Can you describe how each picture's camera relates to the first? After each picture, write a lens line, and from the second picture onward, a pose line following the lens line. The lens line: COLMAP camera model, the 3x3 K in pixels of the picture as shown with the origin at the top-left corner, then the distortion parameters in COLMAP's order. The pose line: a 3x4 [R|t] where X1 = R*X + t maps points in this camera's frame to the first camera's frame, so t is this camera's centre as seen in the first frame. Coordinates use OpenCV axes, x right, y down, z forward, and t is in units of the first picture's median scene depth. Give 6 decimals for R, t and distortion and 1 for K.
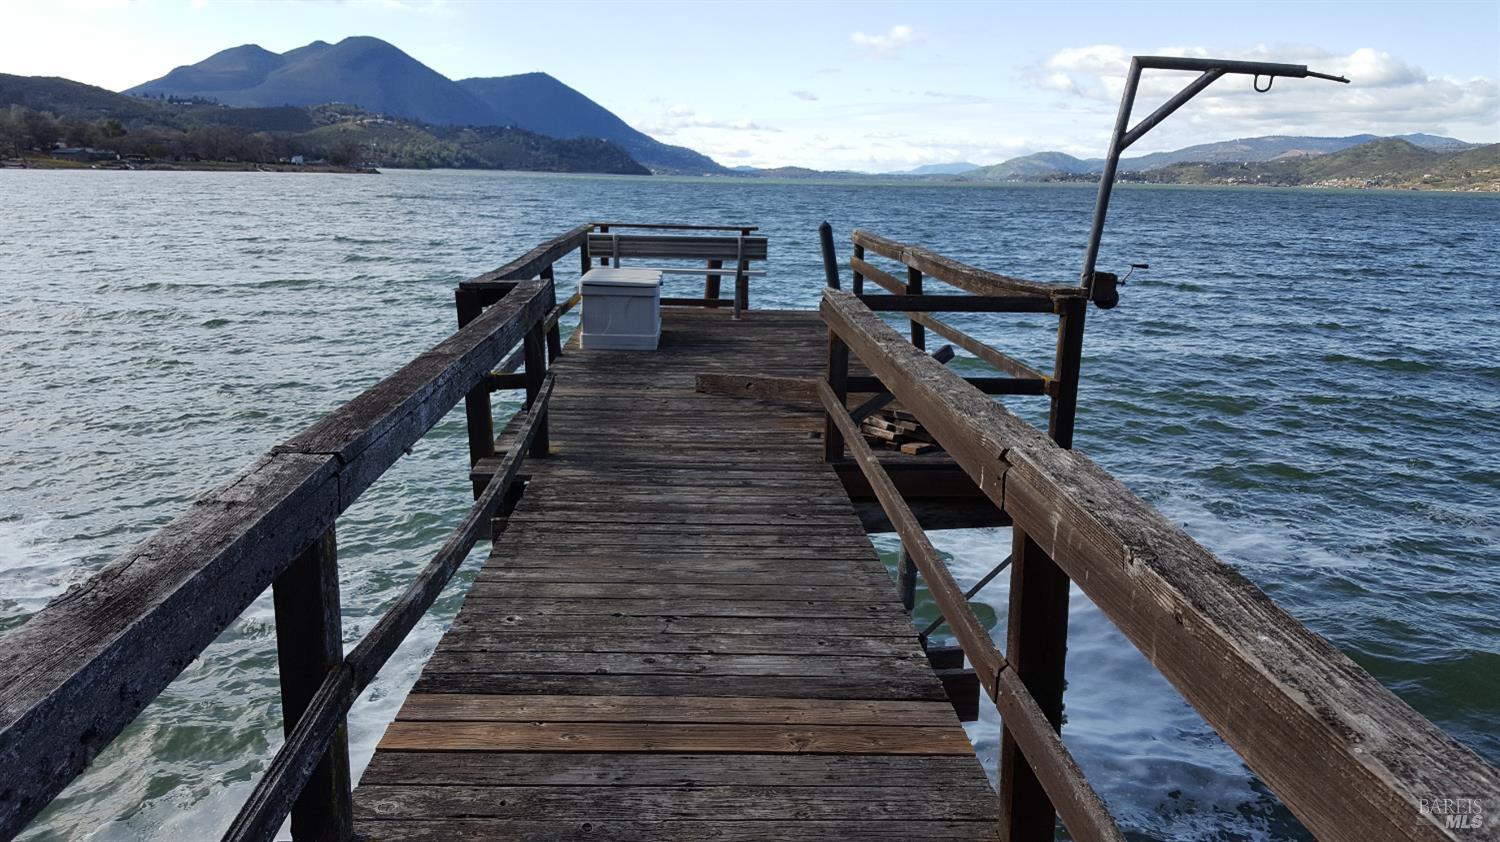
lens RADIAL K [[1134.9, 0, 748.6], [0, 1134.9, 423.4], [0, 0, 1]] dist [0.032839, -0.044406]
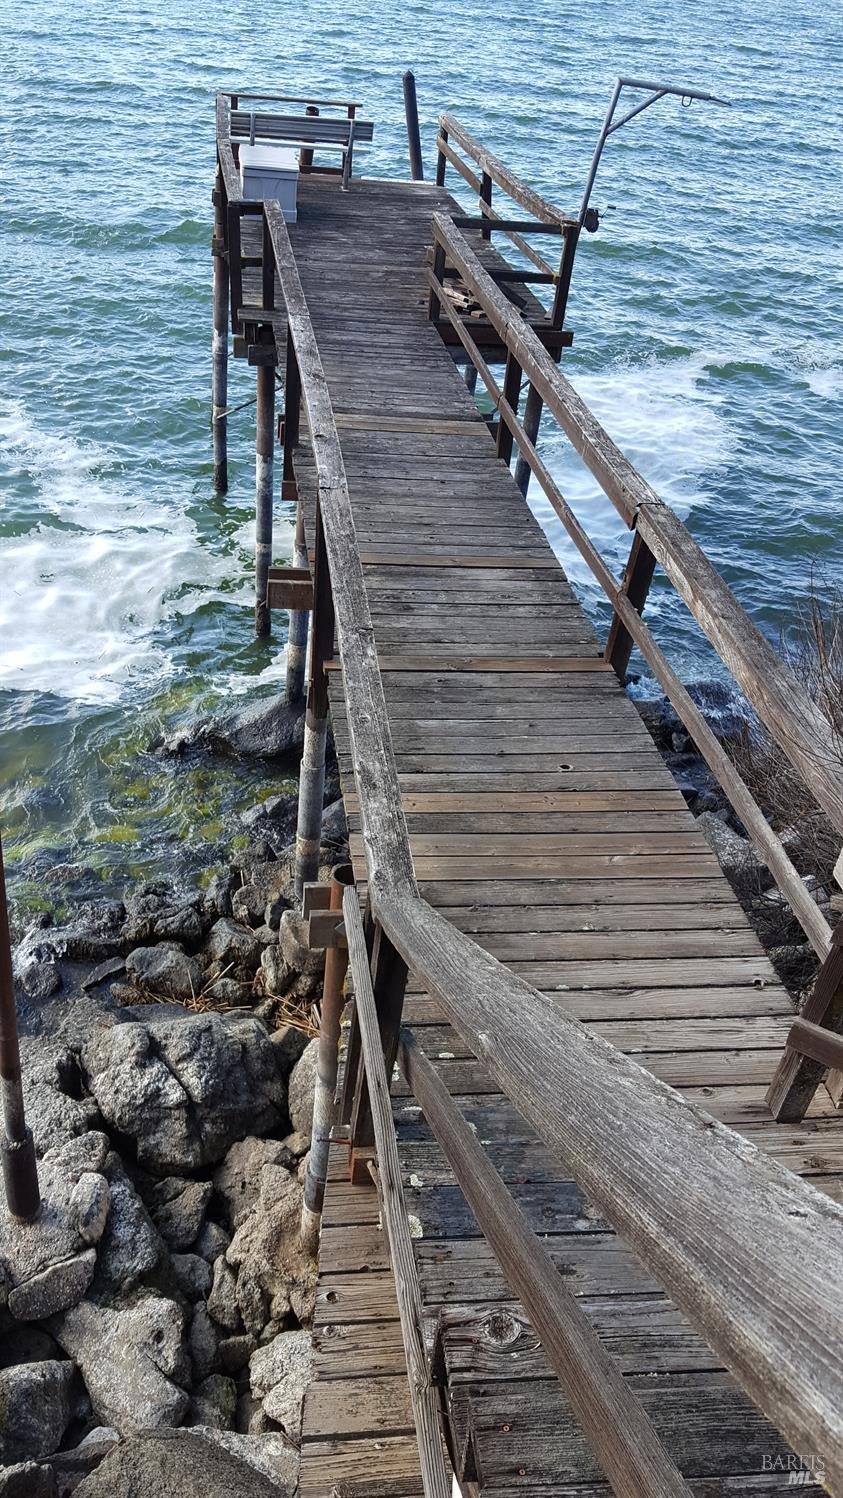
lens RADIAL K [[1133.4, 0, 414.2], [0, 1133.4, 753.3], [0, 0, 1]] dist [0.032839, -0.044406]
pose [[0.994646, 0.004121, 0.103263, -0.140552], [-0.044923, 0.917106, 0.396104, -0.050599], [-0.093071, -0.398622, 0.912380, -0.928101]]
